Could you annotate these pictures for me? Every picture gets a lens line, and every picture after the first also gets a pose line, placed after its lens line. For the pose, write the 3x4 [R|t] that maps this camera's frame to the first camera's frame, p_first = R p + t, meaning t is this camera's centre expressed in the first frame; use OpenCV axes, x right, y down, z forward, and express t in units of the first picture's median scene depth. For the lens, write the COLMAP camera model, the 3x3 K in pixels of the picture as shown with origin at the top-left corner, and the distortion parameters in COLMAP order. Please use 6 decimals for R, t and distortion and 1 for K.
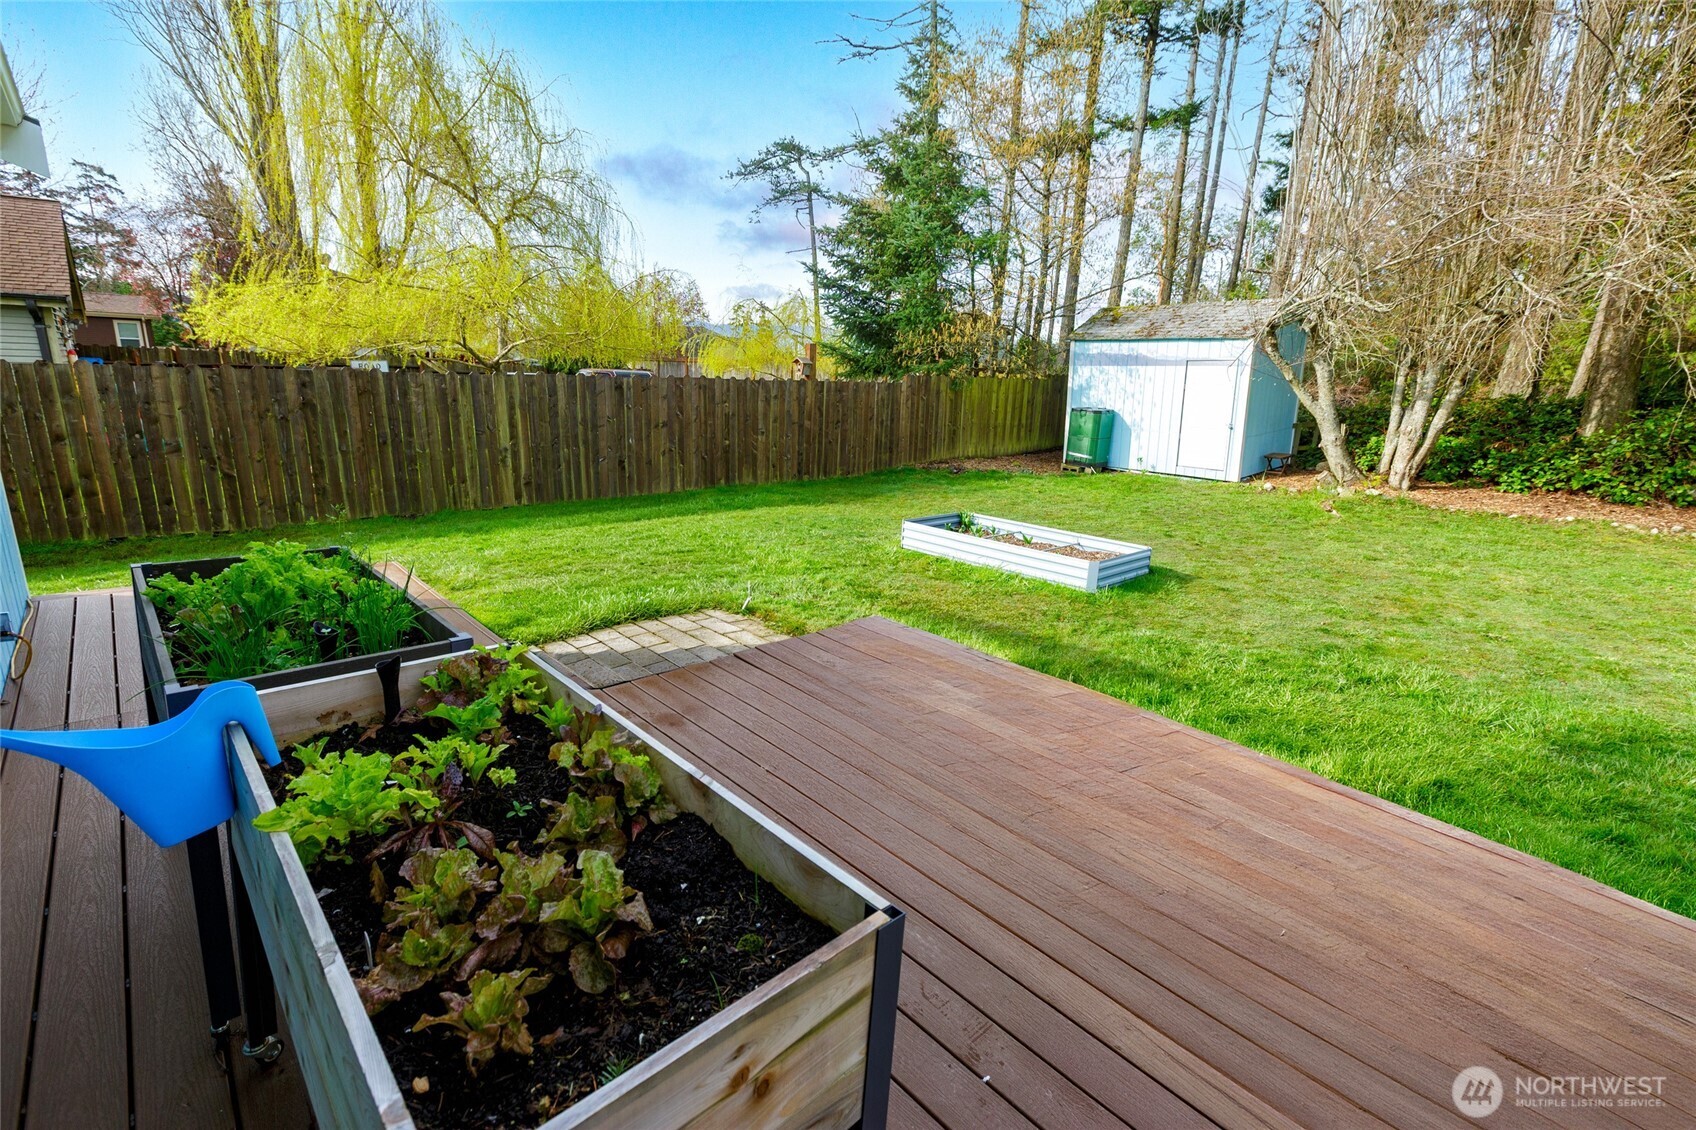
lens RADIAL K [[755.7, 0, 834.6], [0, 755.7, 566.4], [0, 0, 1]] dist [0.003836, -0.002101]
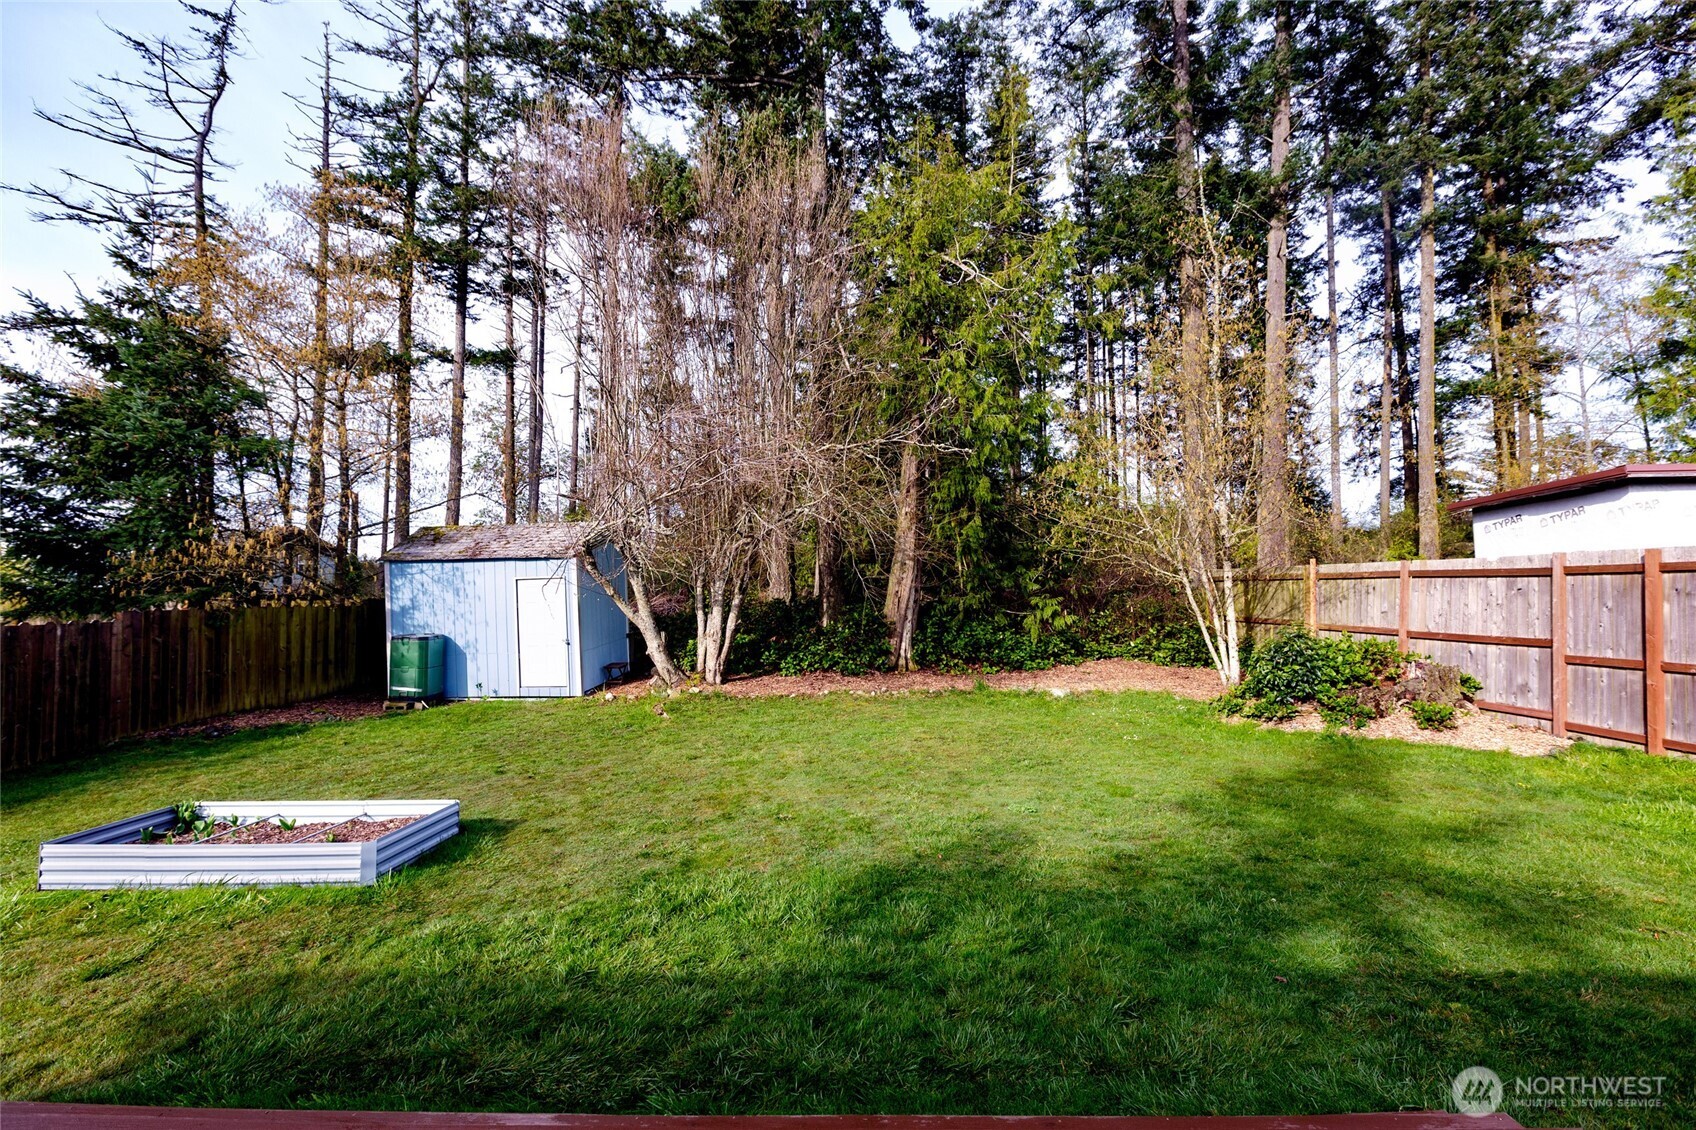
lens RADIAL K [[755.7, 0, 854.0], [0, 755.7, 570.5], [0, 0, 1]] dist [0.003836, -0.002101]
pose [[0.700439, -0.021017, 0.713403, 0.087777], [0.213806, 0.959840, -0.181643, -0.015032], [-0.680935, 0.279759, 0.676803, 0.046508]]
